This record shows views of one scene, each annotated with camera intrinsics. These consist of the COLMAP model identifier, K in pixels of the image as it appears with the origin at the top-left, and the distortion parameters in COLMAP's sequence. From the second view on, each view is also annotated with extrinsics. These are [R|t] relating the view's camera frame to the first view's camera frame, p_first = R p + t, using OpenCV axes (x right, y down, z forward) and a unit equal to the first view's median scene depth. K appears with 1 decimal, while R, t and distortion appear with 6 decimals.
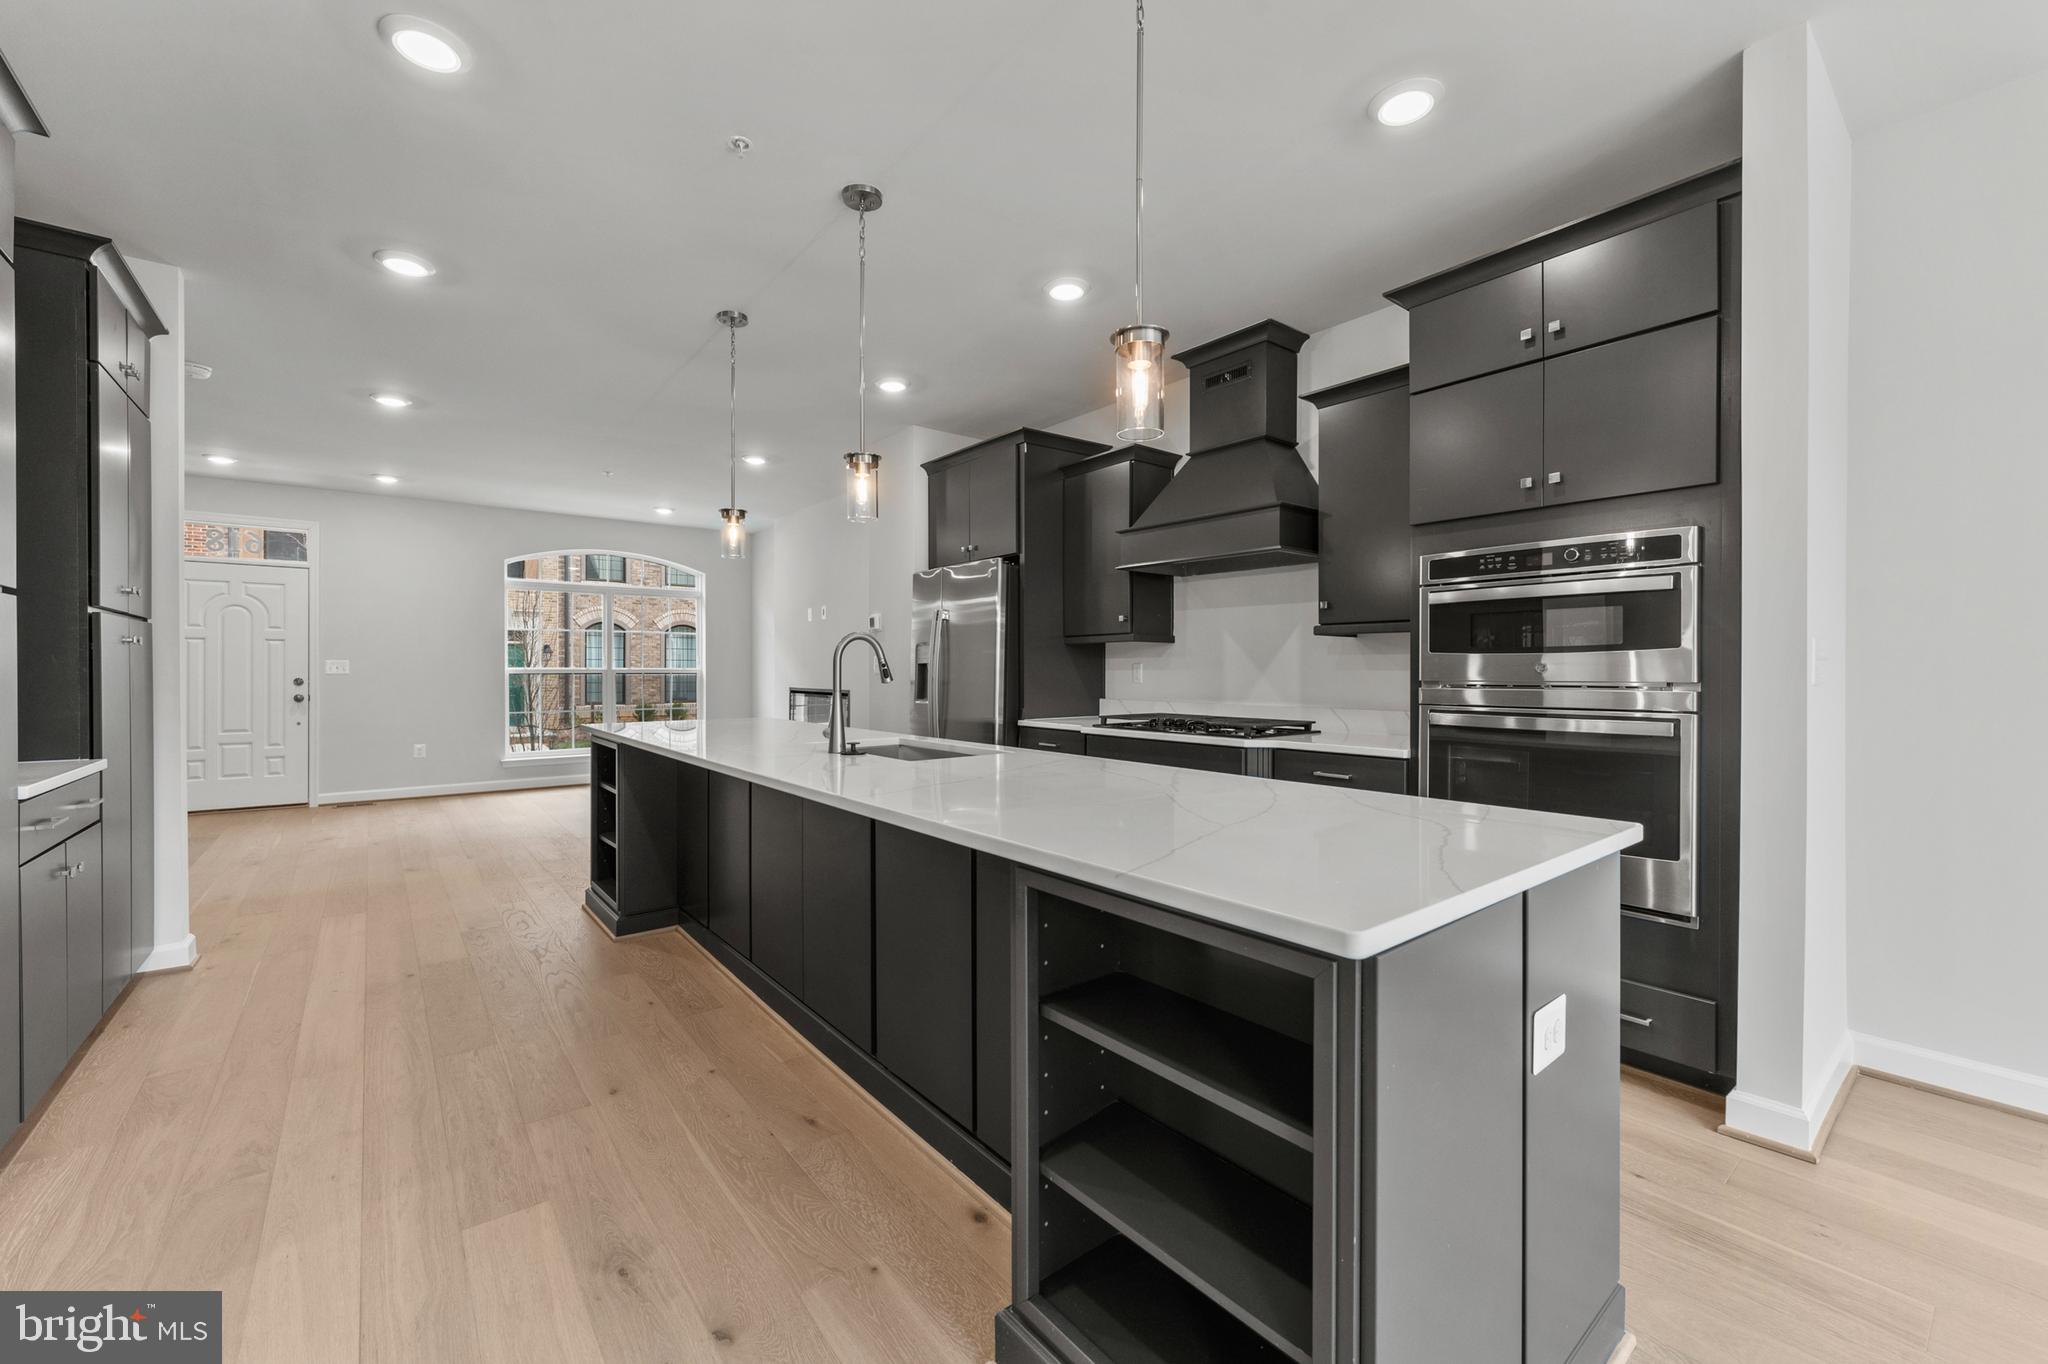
lens RADIAL K [[823.1, 0, 1013.6], [0, 823.1, 680.5], [0, 0, 1]] dist [0.002613, 0.000140]
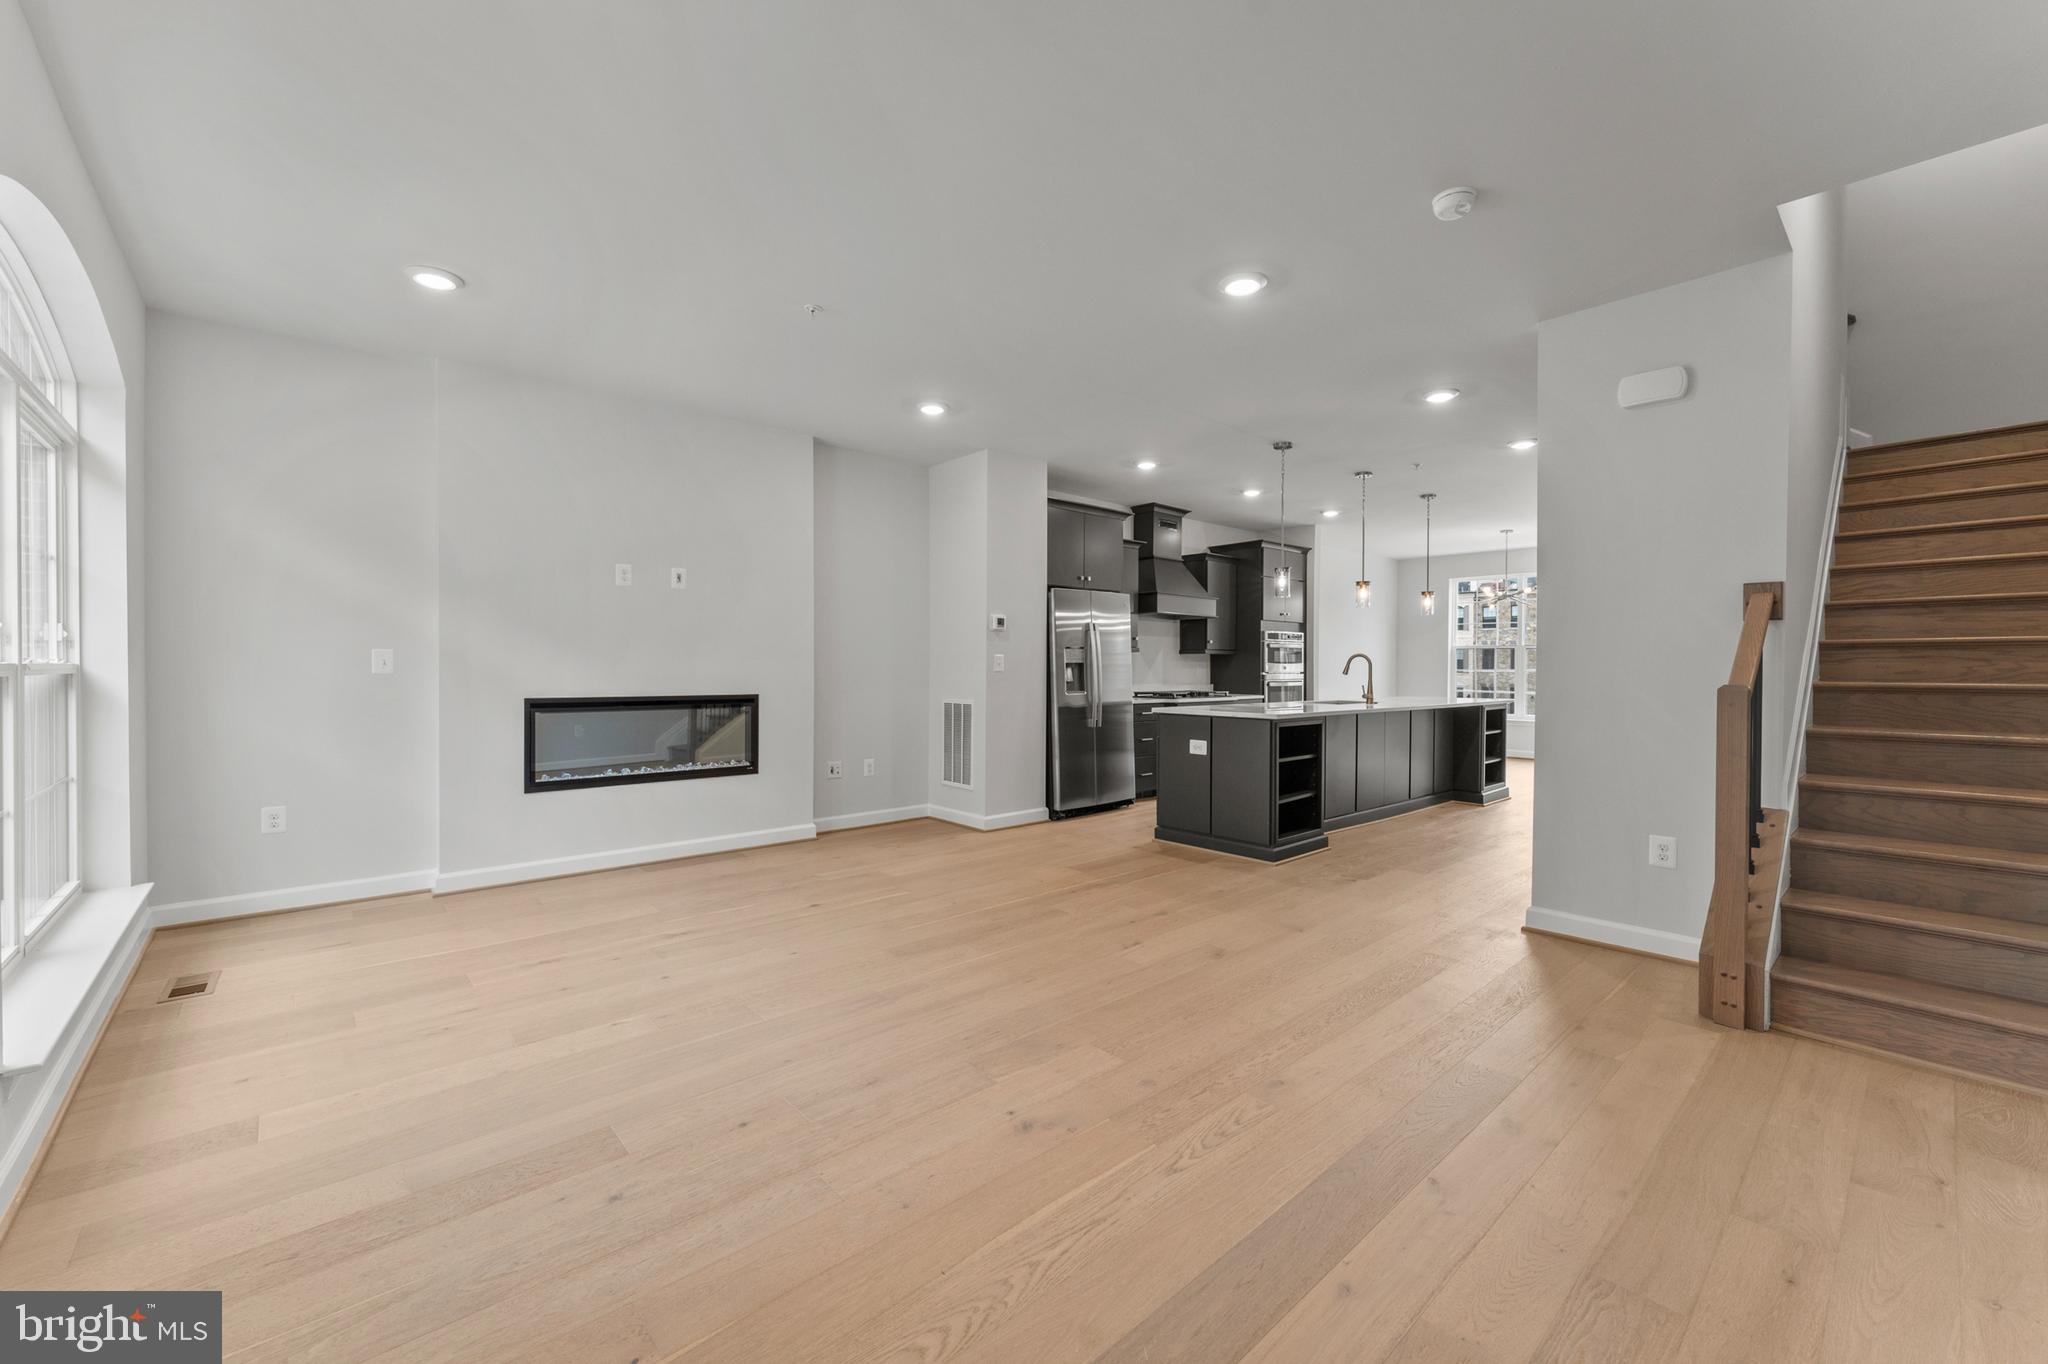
lens RADIAL K [[823.1, 0, 1028.6], [0, 823.1, 673.8], [0, 0, 1]] dist [0.002613, 0.000140]
pose [[-0.074737, -0.007865, 0.997172, -1.812511], [0.008937, 0.999923, 0.008557, -0.021002], [-0.997163, 0.009551, -0.074661, 1.553784]]
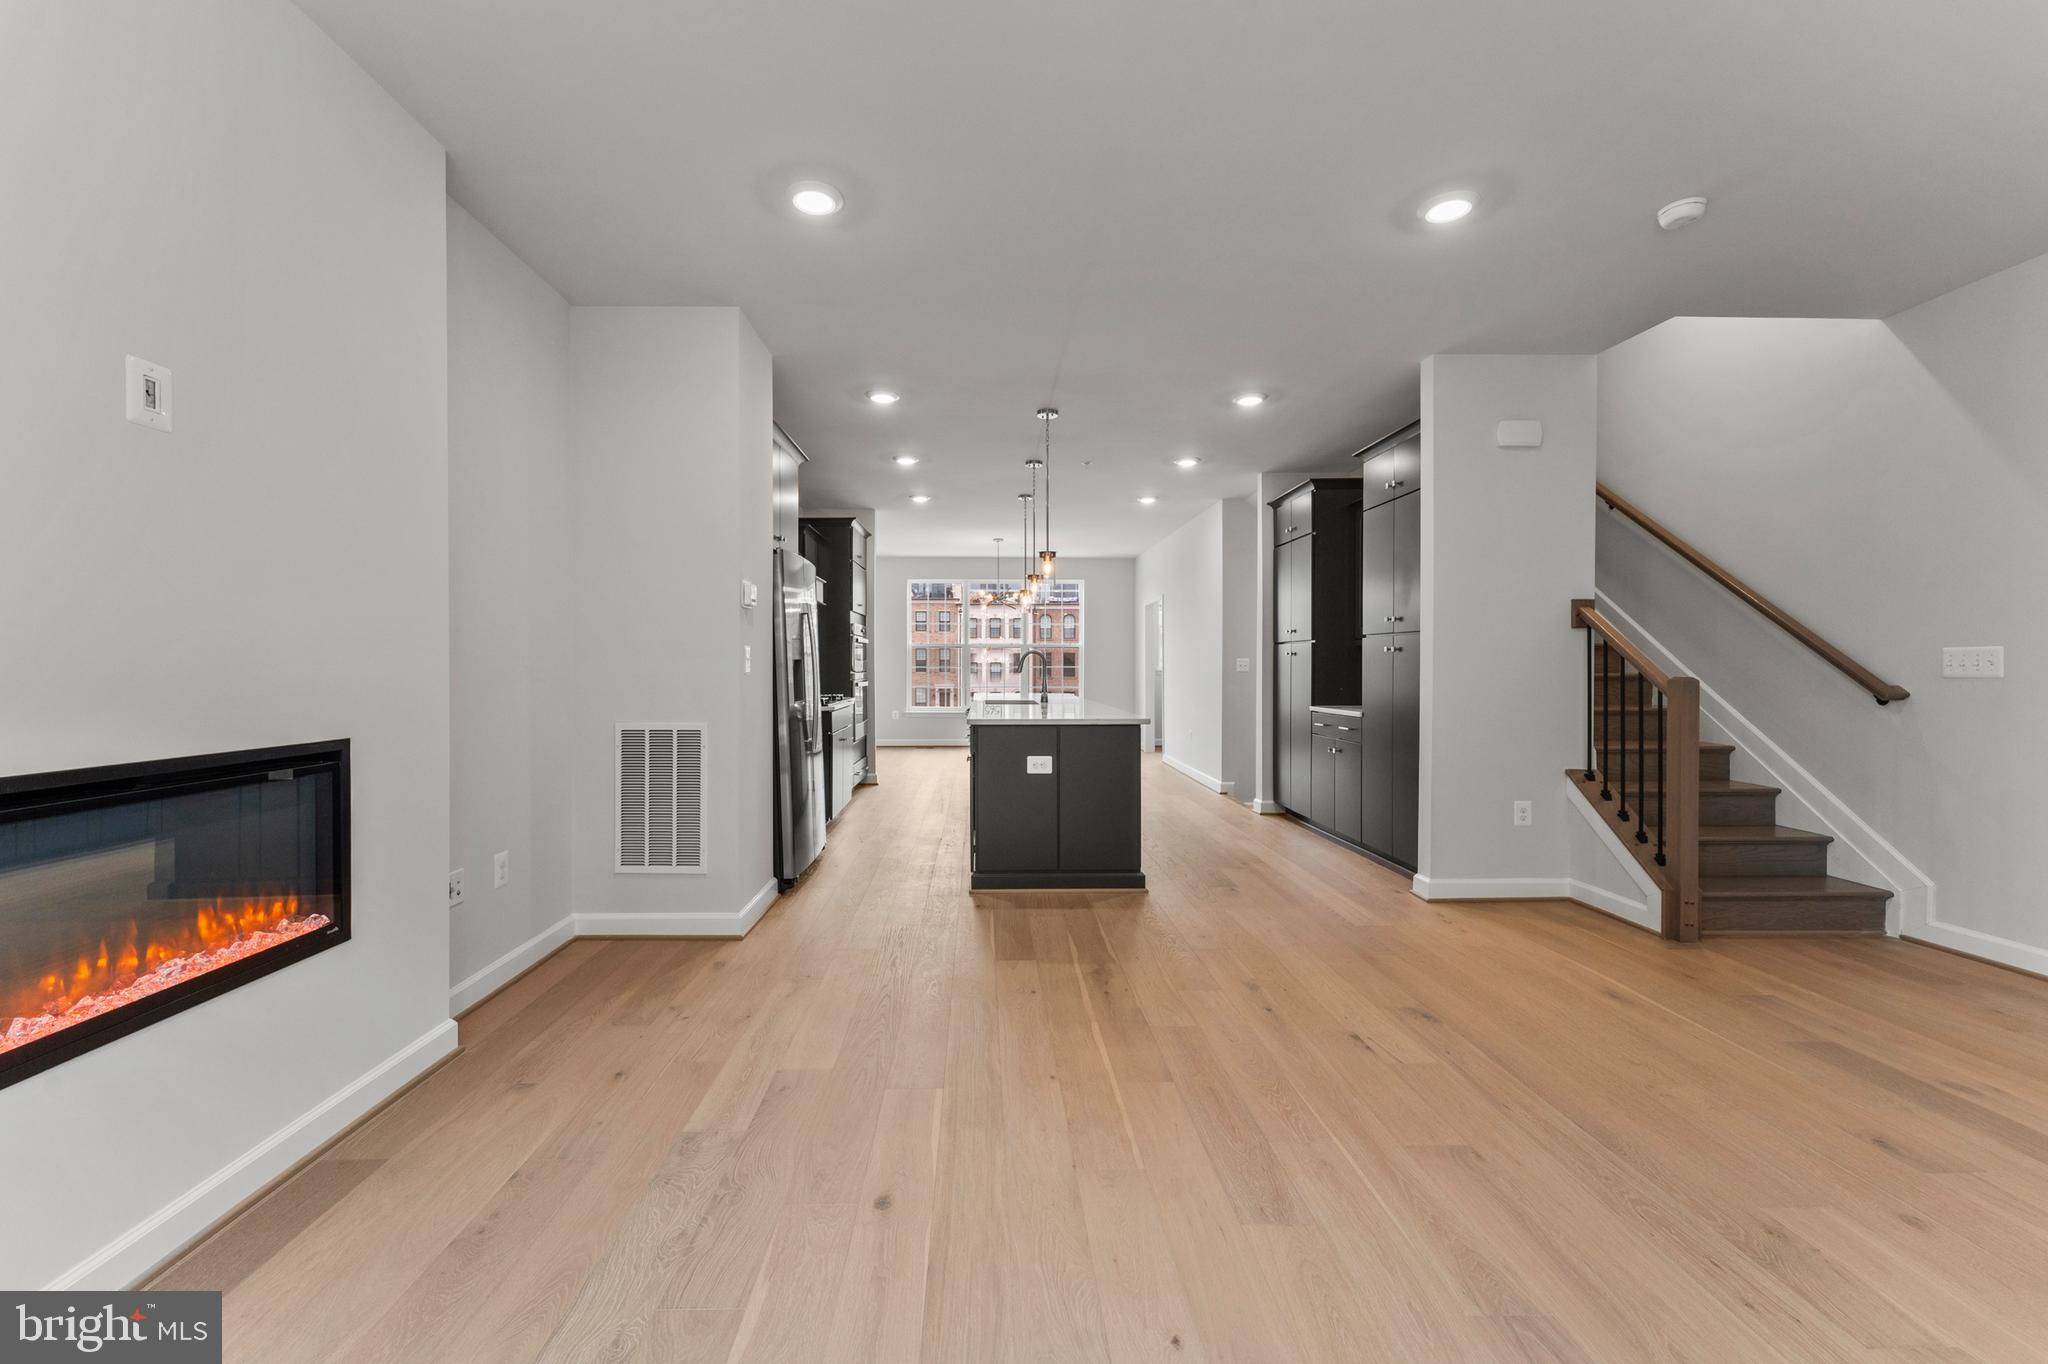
lens RADIAL K [[823.1, 0, 1005.7], [0, 823.1, 674.6], [0, 0, 1]] dist [0.002613, 0.000140]
pose [[-0.808266, -0.005997, 0.588788, -1.060463], [0.008049, 0.999742, 0.021232, -0.029535], [-0.588763, 0.021900, -0.808009, 2.097386]]
